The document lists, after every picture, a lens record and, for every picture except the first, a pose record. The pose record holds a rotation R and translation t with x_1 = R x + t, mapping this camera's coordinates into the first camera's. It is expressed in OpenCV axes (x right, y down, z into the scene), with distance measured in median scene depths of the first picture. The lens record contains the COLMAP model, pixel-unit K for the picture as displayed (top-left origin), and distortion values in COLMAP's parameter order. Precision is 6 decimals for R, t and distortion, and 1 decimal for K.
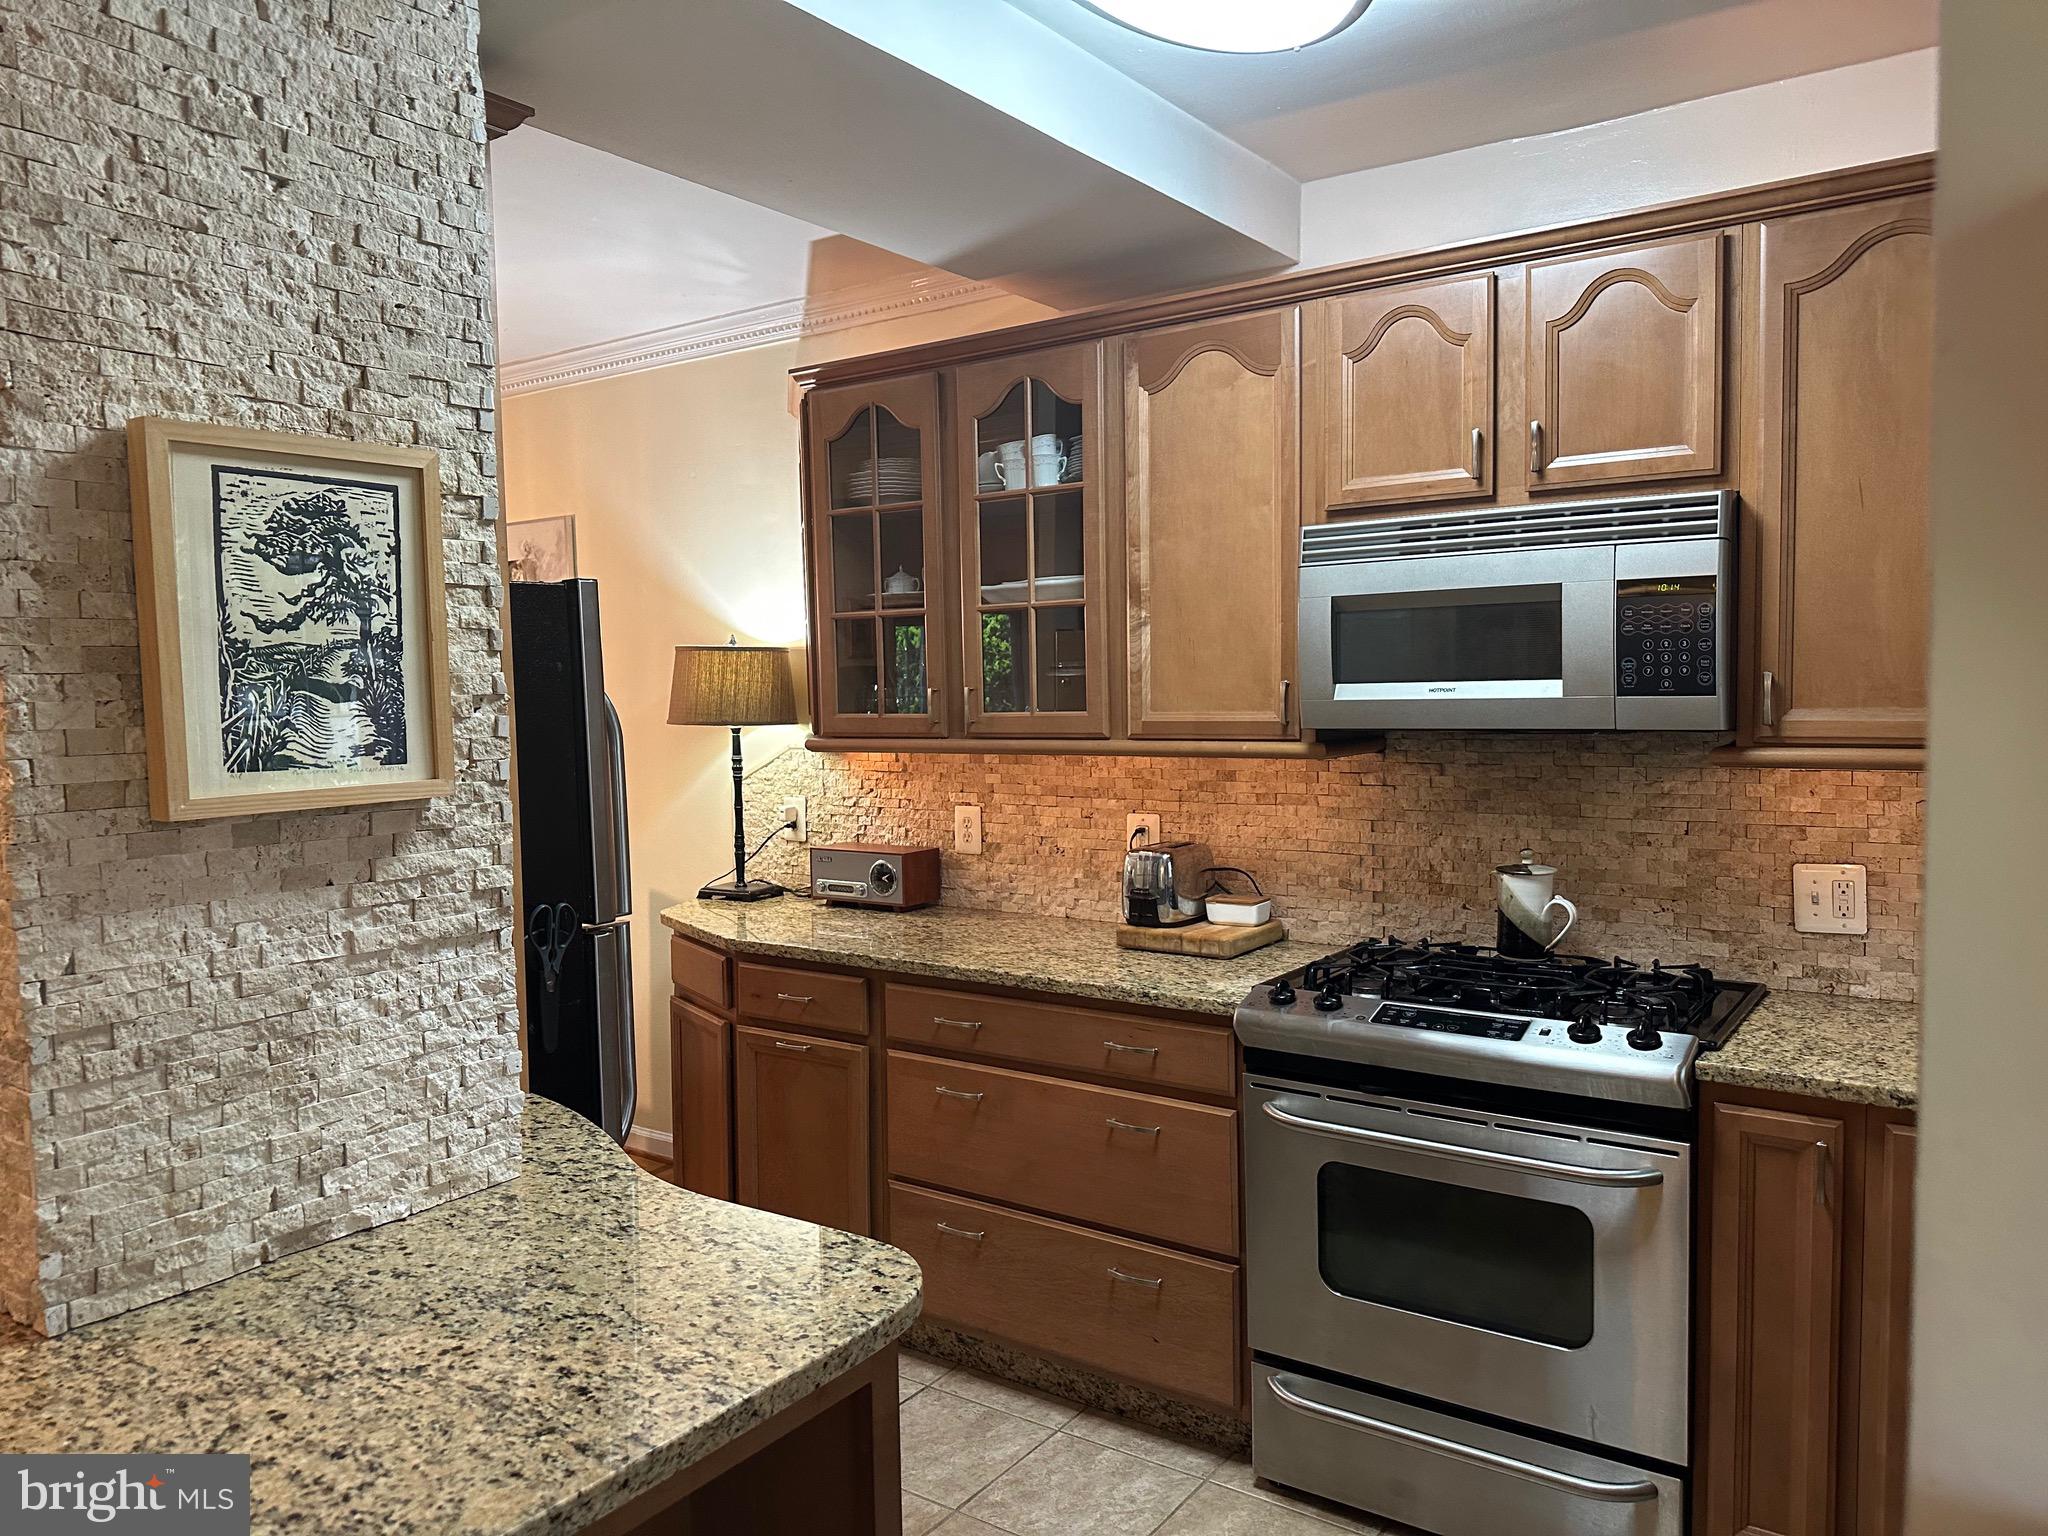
lens RADIAL K [[1435.7, 0, 1036.9], [0, 1435.7, 767.7], [0, 0, 1]] dist [0.159062, -0.326825]
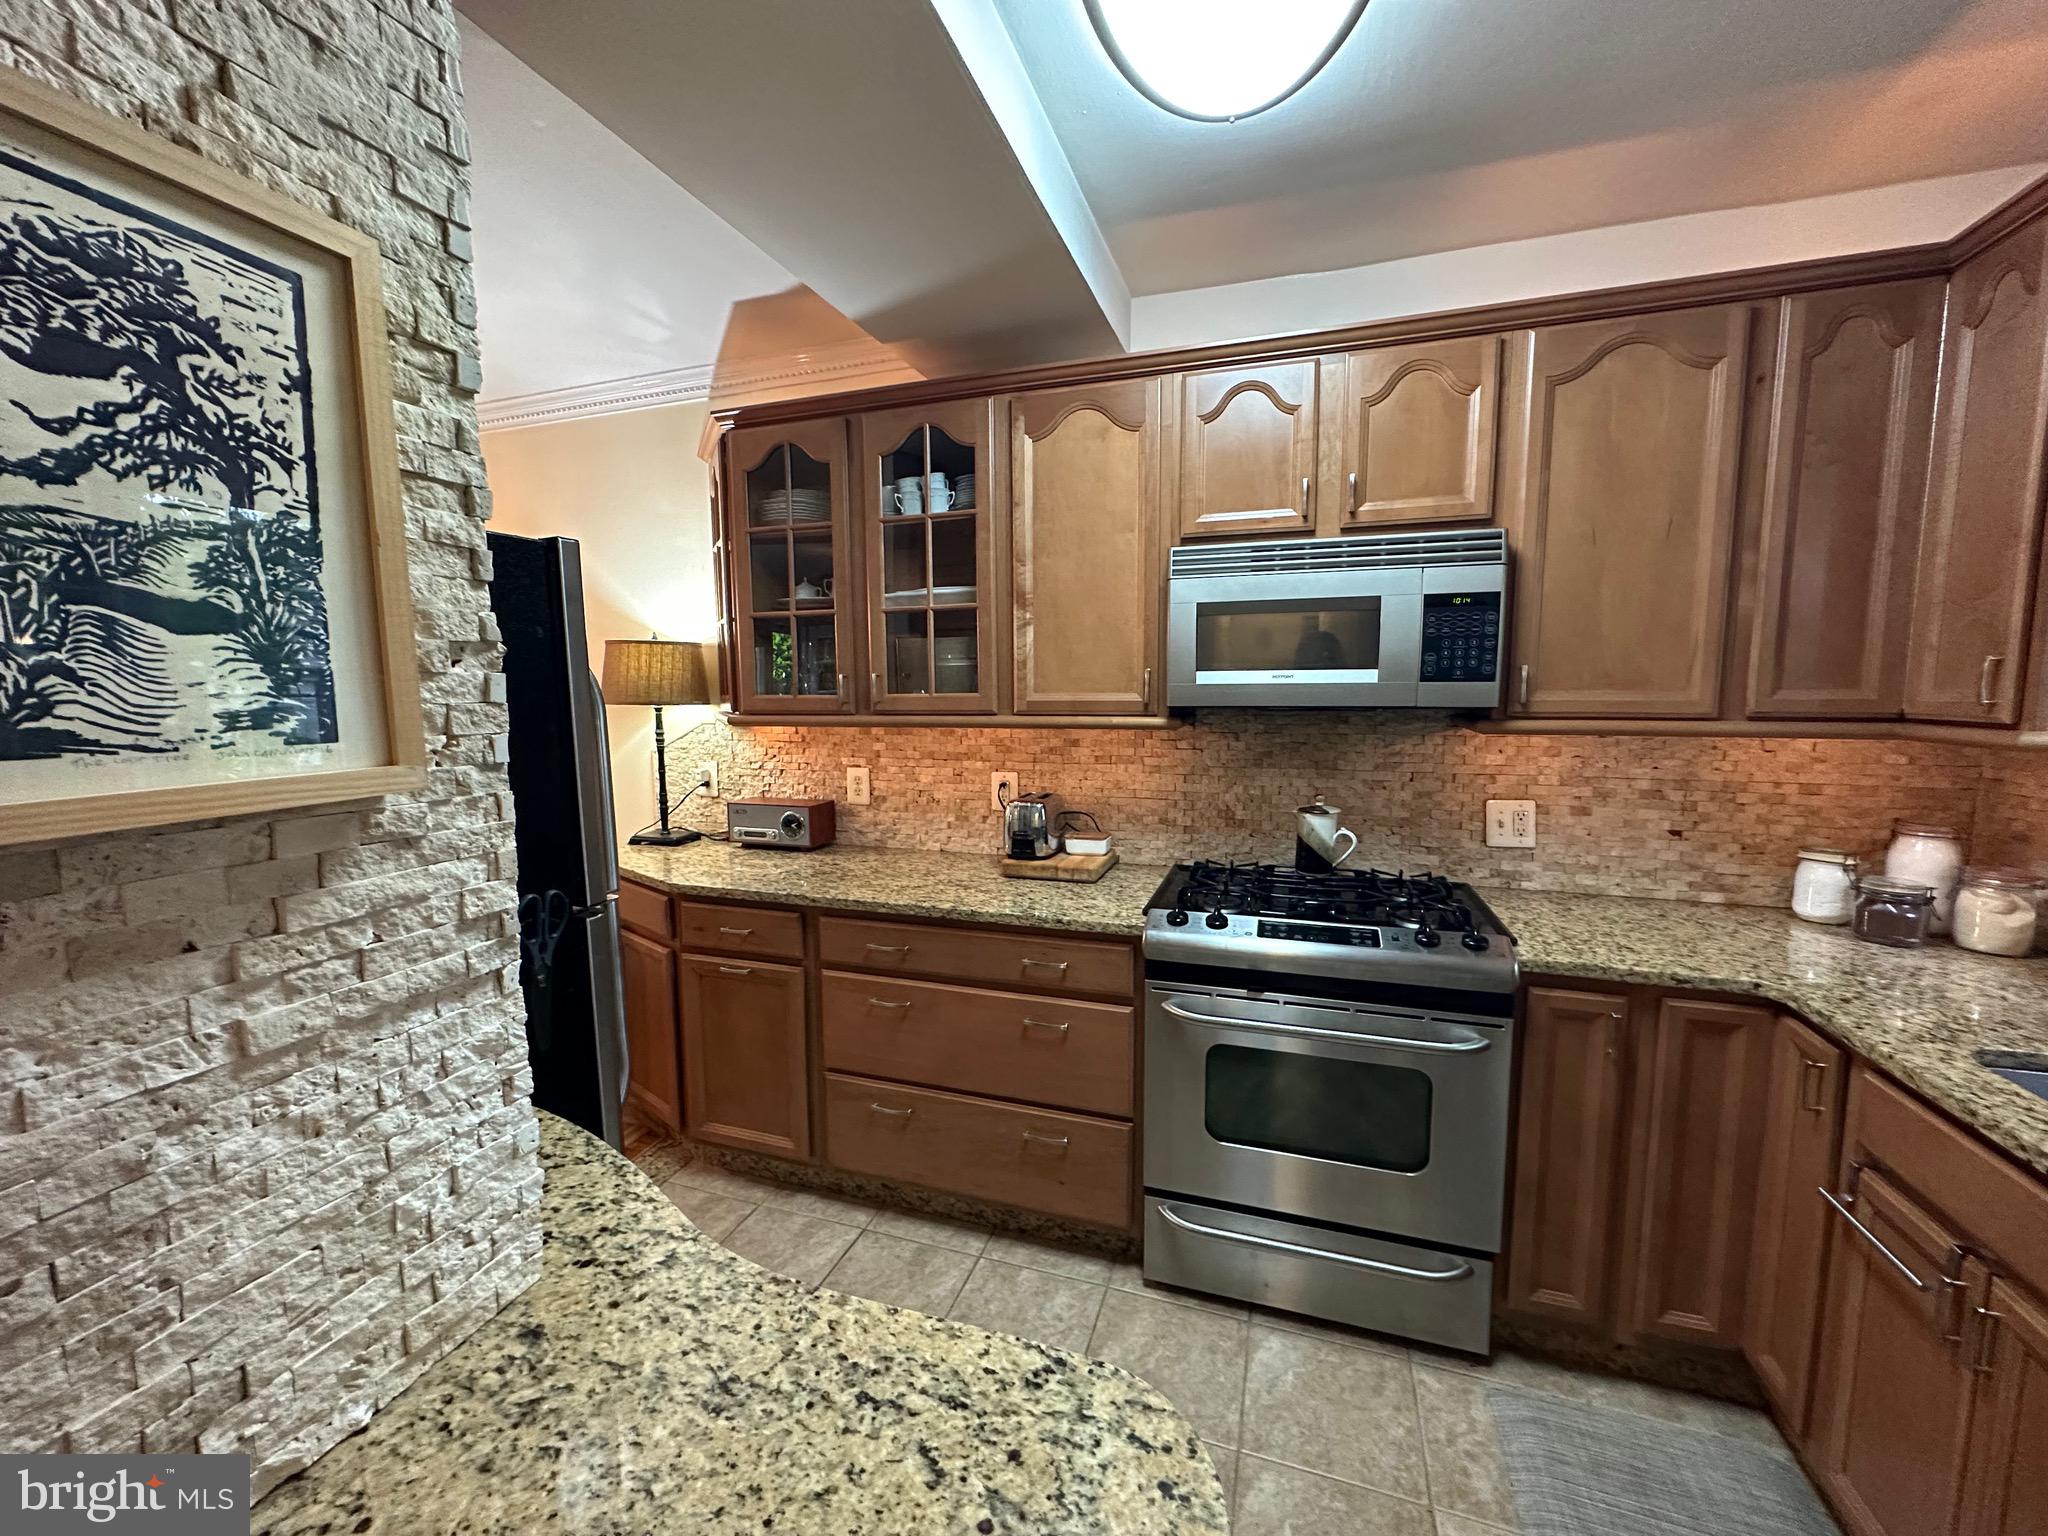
lens RADIAL K [[819.2, 0, 1030.7], [0, 819.2, 769.1], [0, 0, 1]] dist [-0.001035, 0.000069]
pose [[0.960658, -0.018032, 0.277149, -0.146180], [0.006821, 0.999121, 0.041363, -0.002148], [-0.277651, -0.037846, 0.959936, 0.348661]]
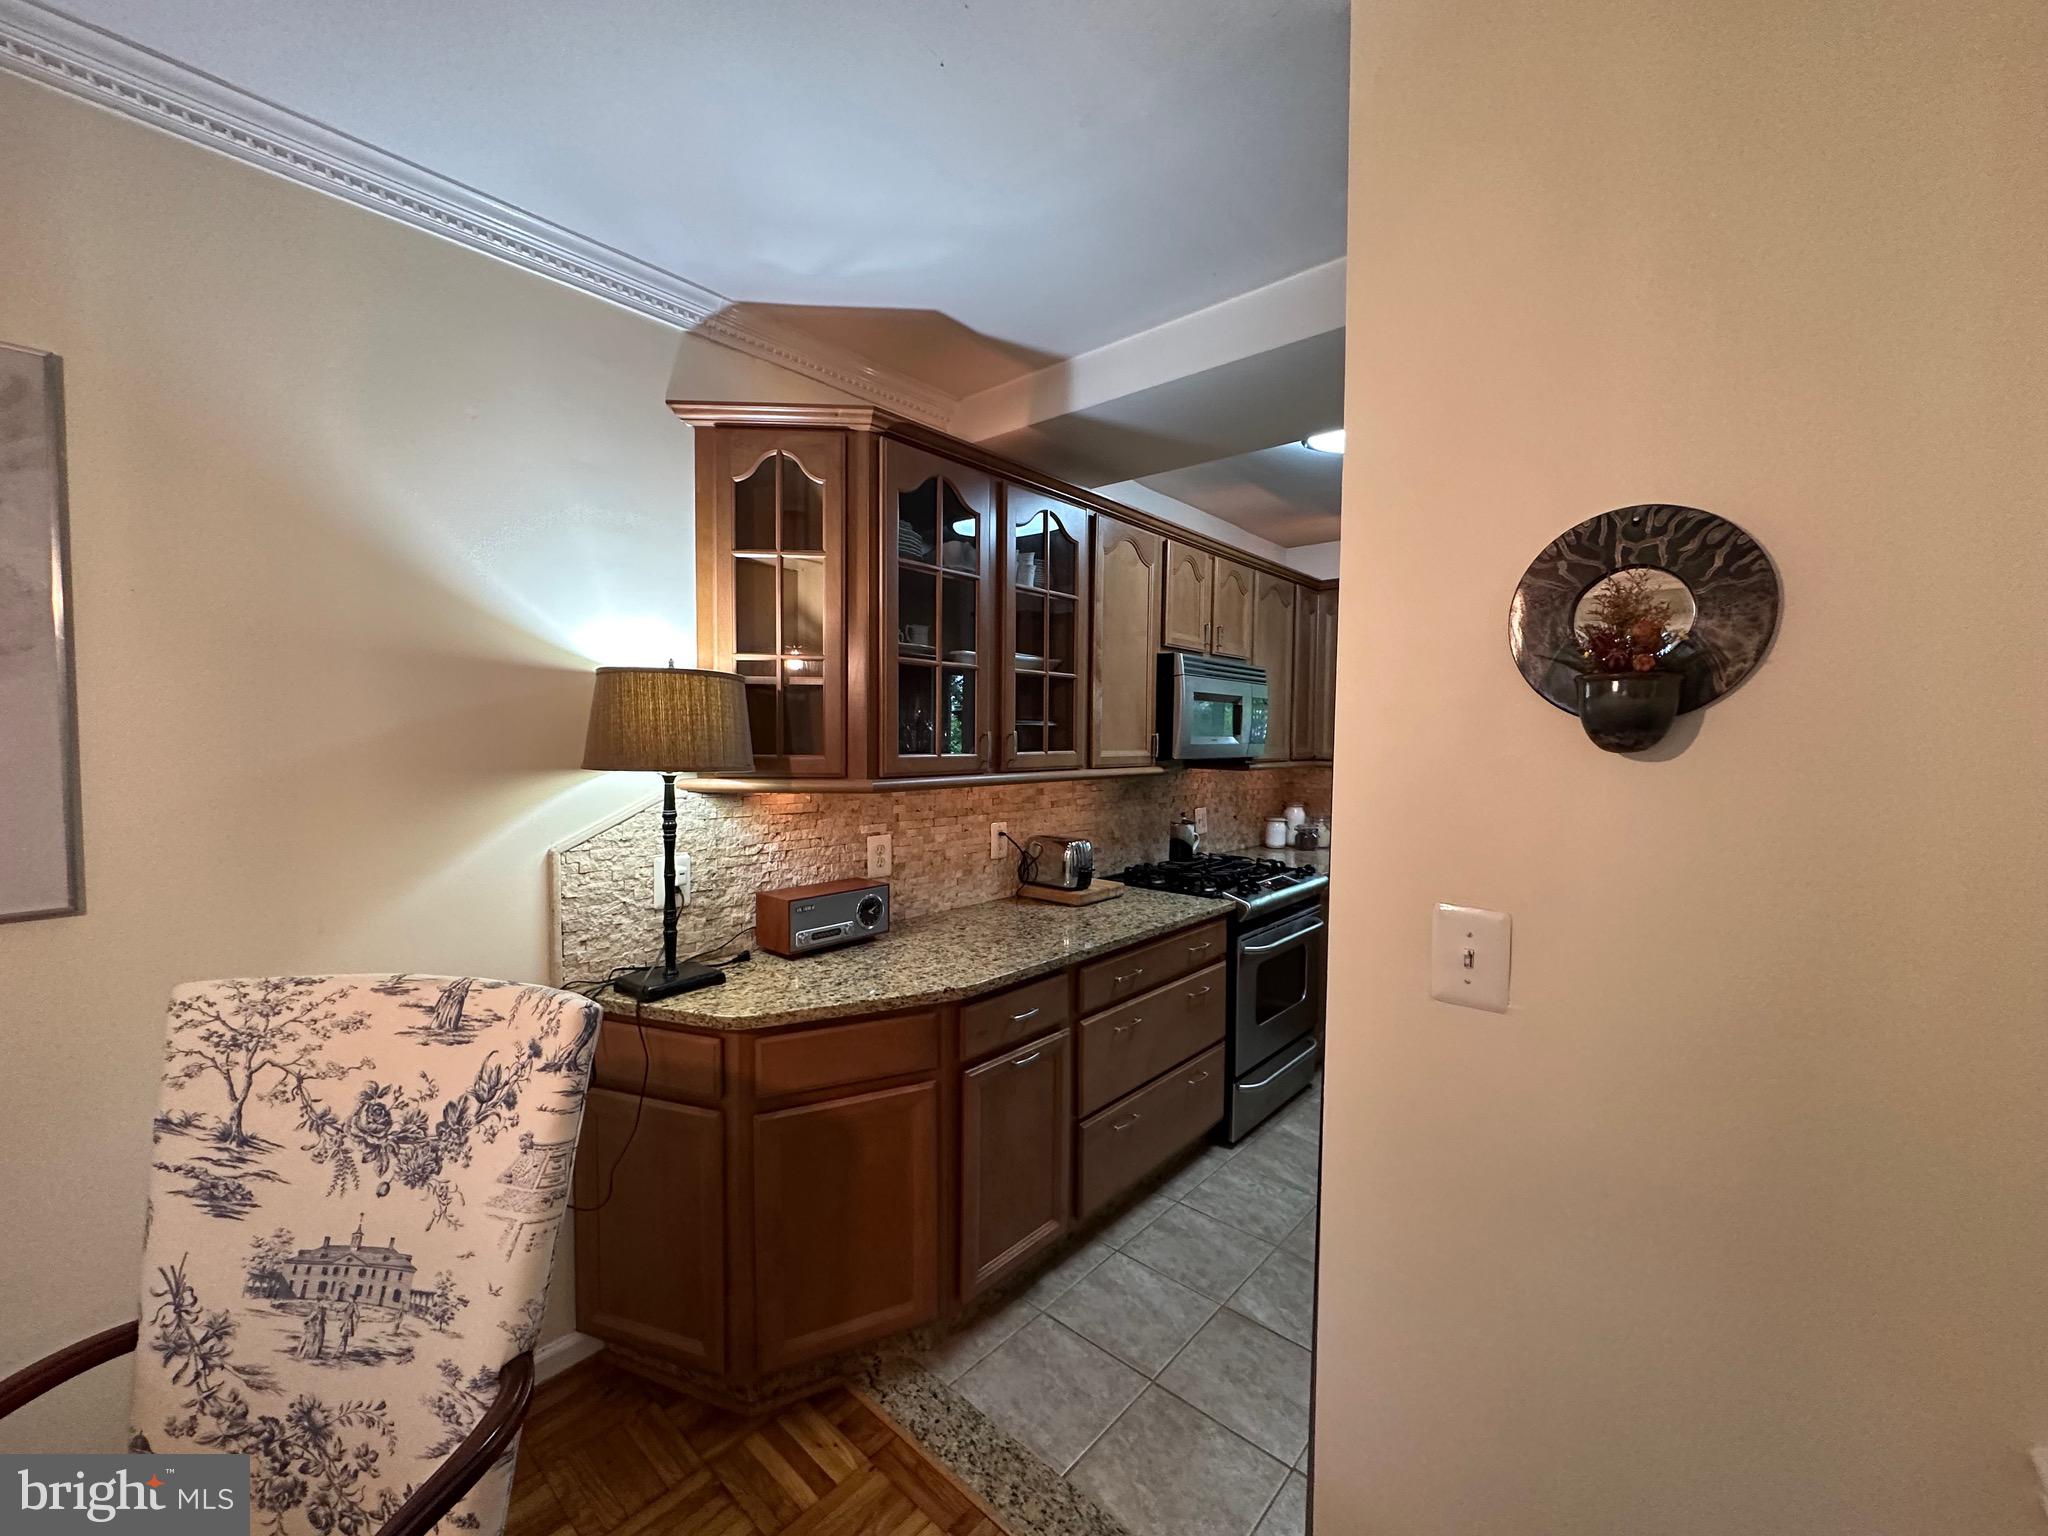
lens RADIAL K [[819.2, 0, 1030.7], [0, 819.2, 769.1], [0, 0, 1]] dist [-0.001035, 0.000069]
pose [[0.108288, -0.020951, 0.993899, -0.963906], [0.050008, 0.998627, 0.015602, -0.042538], [-0.992861, 0.048013, 0.109187, 1.141229]]
